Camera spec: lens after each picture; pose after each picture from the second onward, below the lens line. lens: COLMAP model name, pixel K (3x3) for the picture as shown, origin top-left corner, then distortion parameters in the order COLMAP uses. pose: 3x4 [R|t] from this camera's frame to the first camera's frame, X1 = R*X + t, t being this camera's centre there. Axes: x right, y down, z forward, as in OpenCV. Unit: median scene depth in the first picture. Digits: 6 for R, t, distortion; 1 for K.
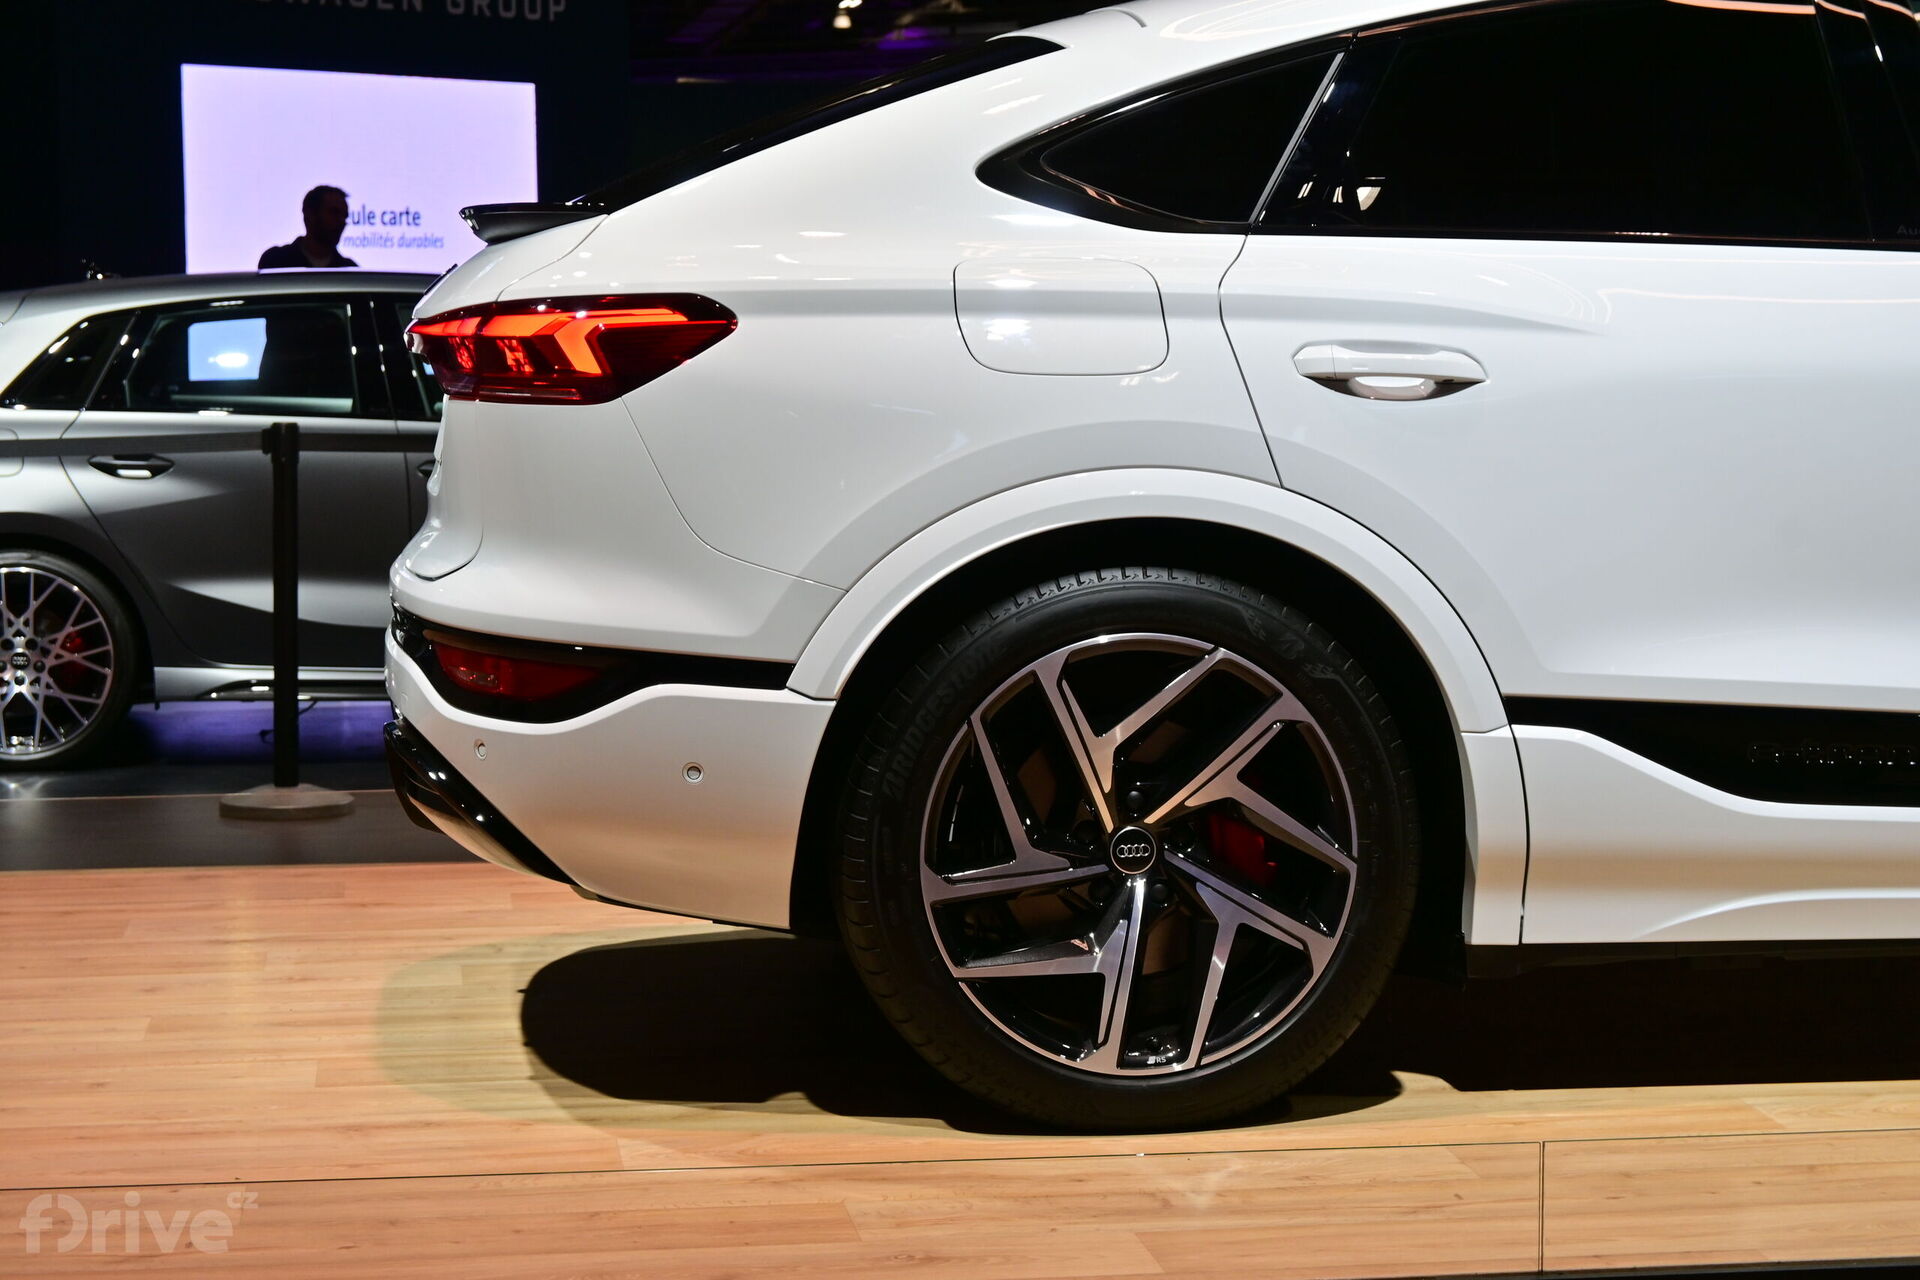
lens RADIAL K [[4030.2, 0, 981.9], [0, 4030.2, 628.3], [0, 0, 1]] dist [0.002534, 0.000000]
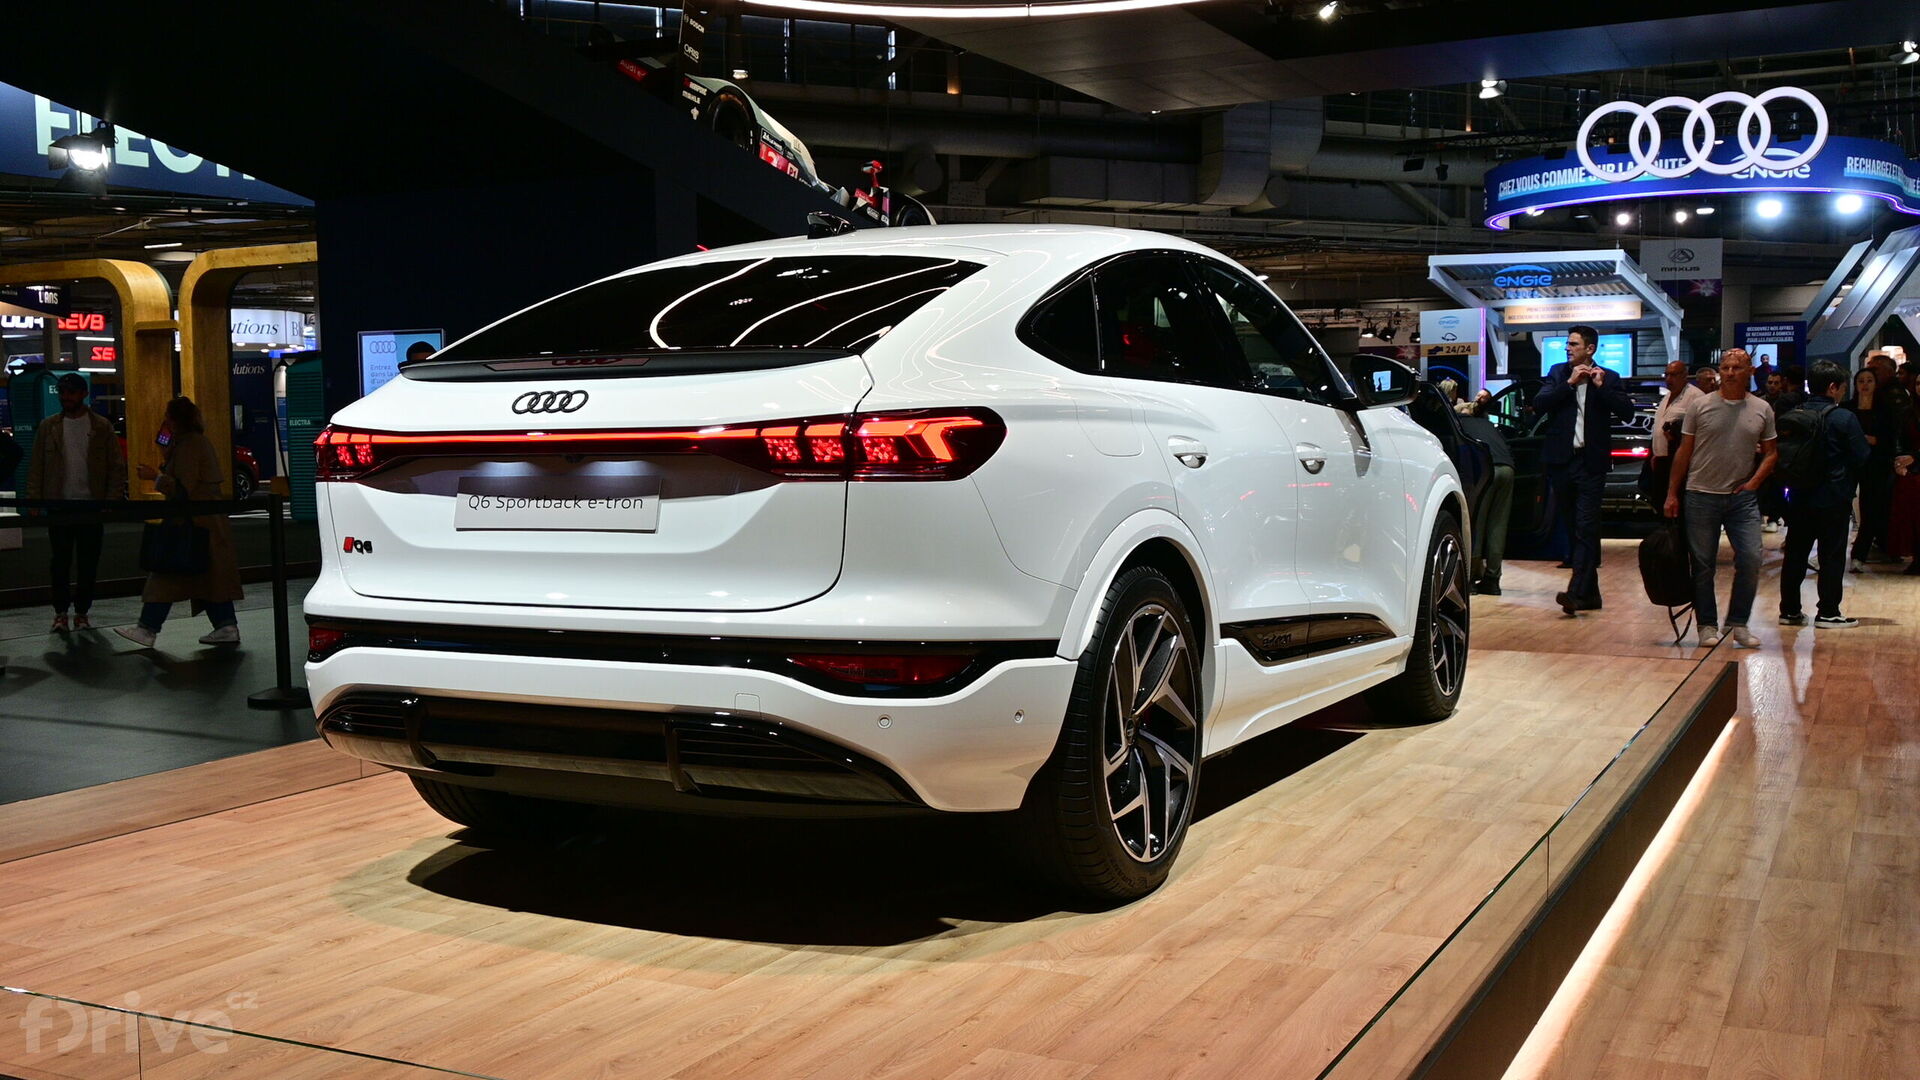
lens RADIAL K [[1881.8, 0, 896.2], [0, 1881.8, 563.5], [0, 0, 1]] dist [-0.008290, 0.000000]
pose [[0.602494, -0.059075, 0.795934, -0.663005], [0.075343, 0.997013, 0.016968, -0.037996], [-0.794559, 0.049745, 0.605146, 0.592090]]
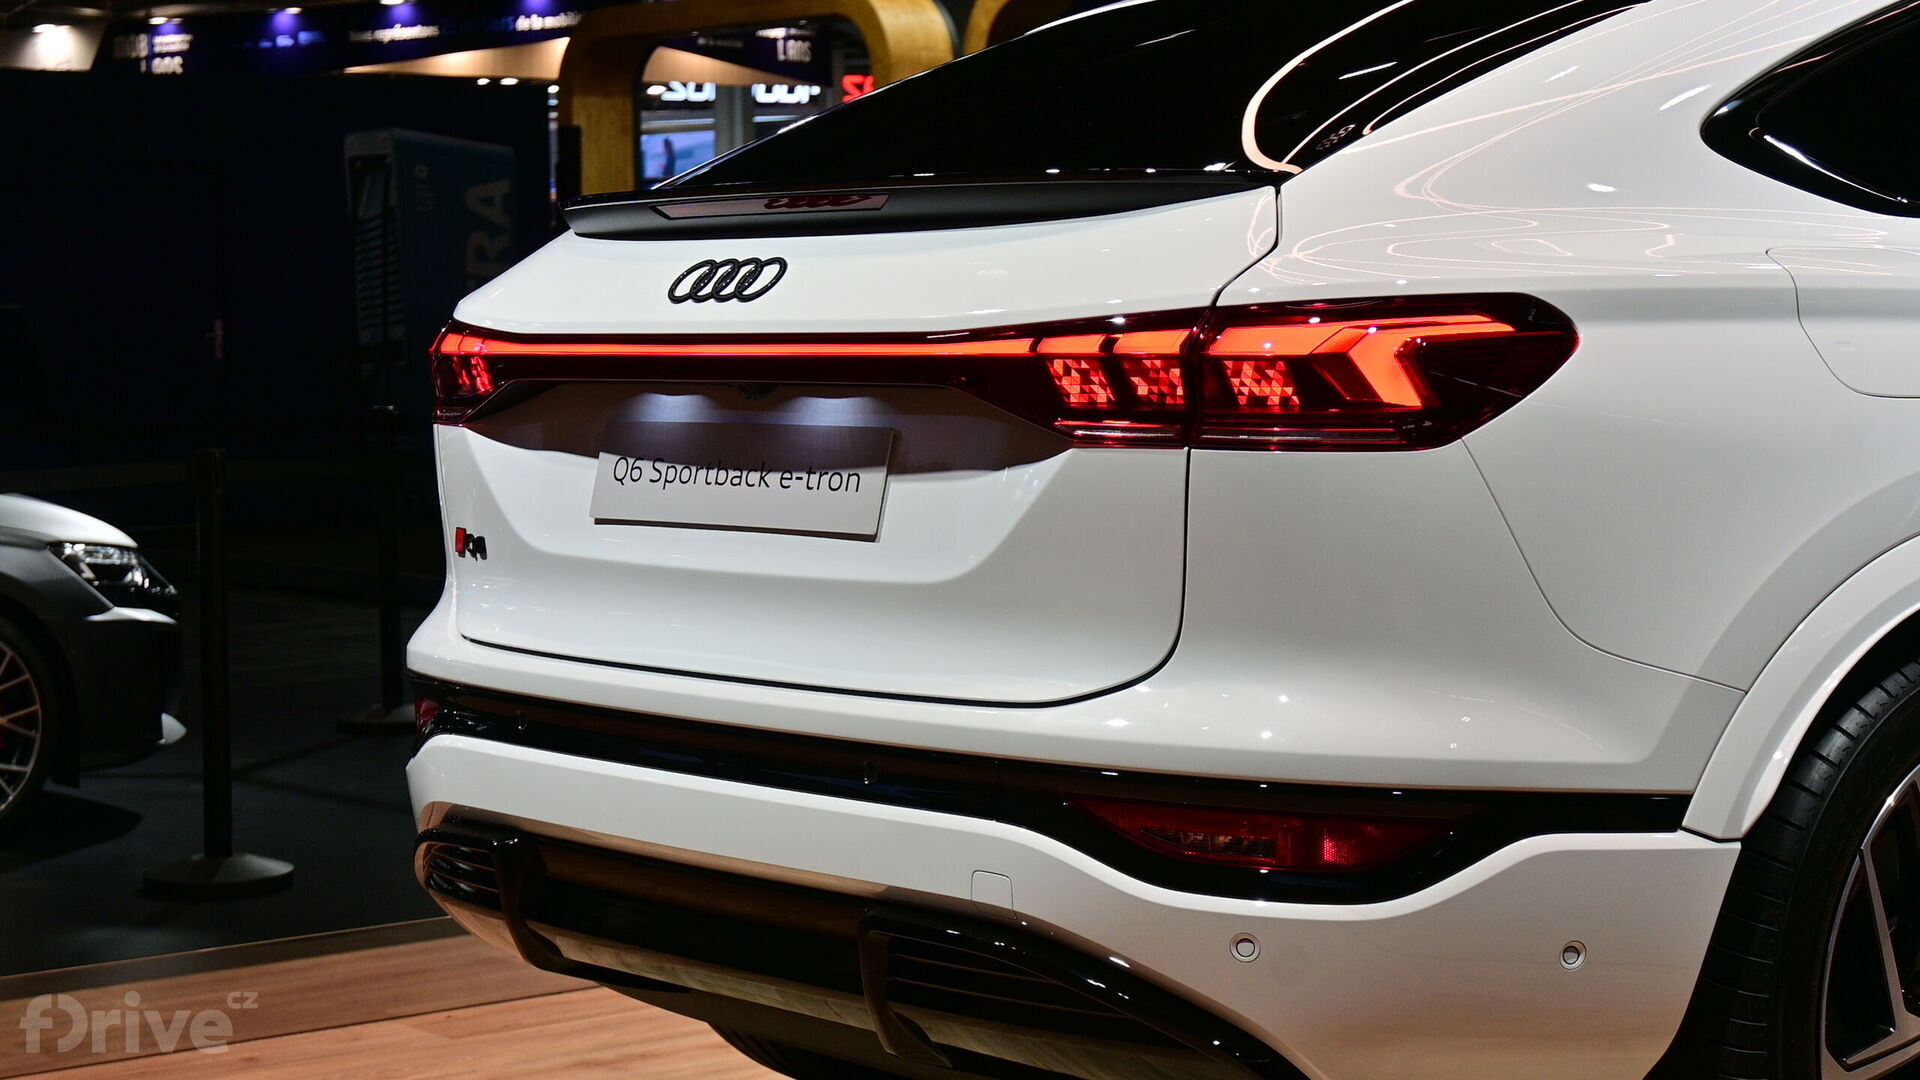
lens RADIAL K [[3686.1, 0, 943.3], [0, 3686.1, 548.8], [0, 0, 1]] dist [0.004657, 0.000000]
pose [[0.866970, -0.037643, 0.496936, -0.489965], [0.047579, 0.998840, -0.007345, -0.037024], [-0.496084, 0.030012, 0.867756, 0.475228]]
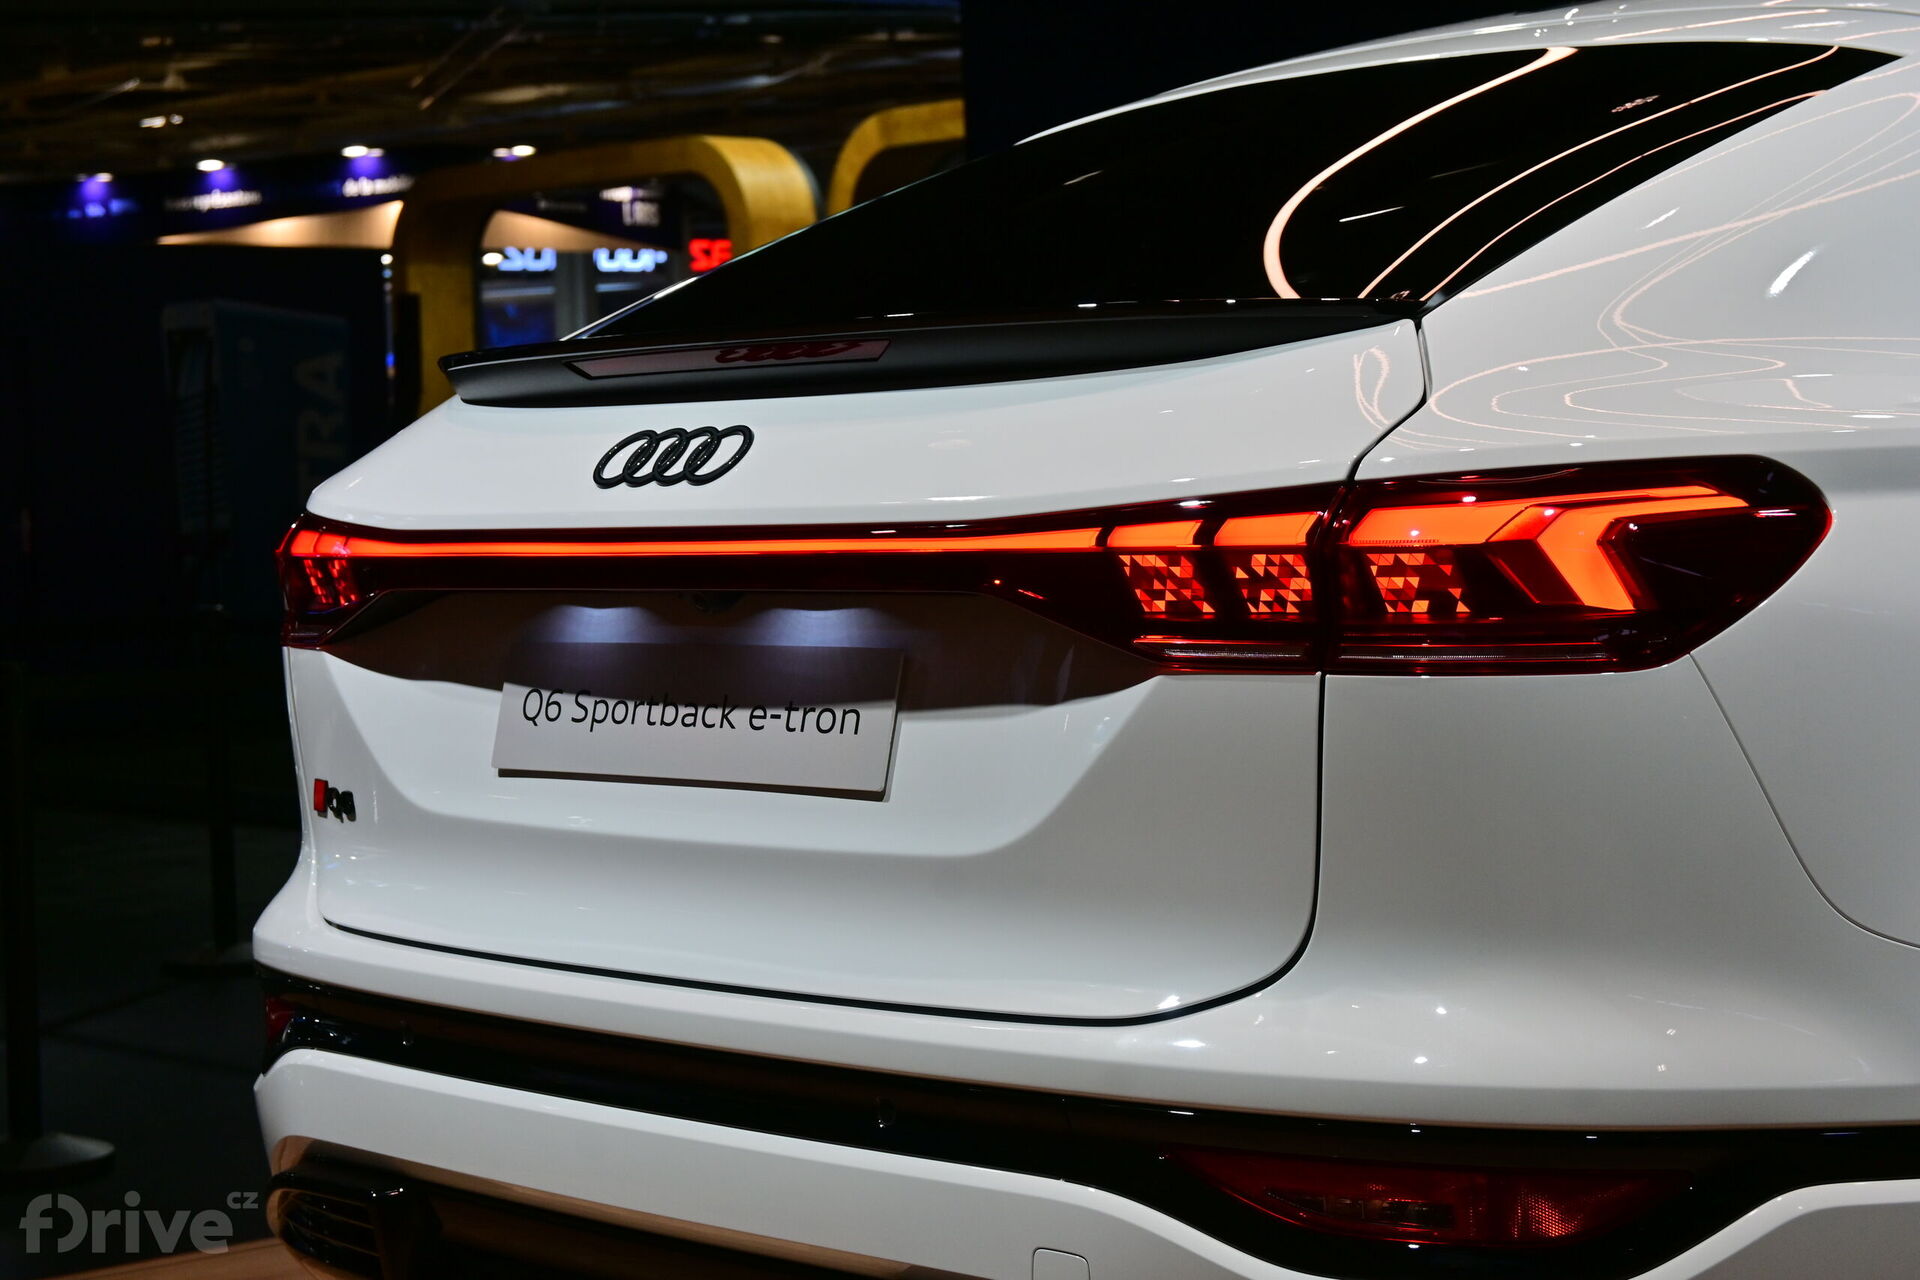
lens RADIAL K [[3855.0, 0, 977.5], [0, 3855.0, 620.7], [0, 0, 1]] dist [0.004204, 0.000000]
pose [[0.842216, -0.038881, 0.537737, -0.436404], [0.067574, 0.997144, -0.033738, -0.050404], [-0.534889, 0.064752, 0.842437, 0.617802]]
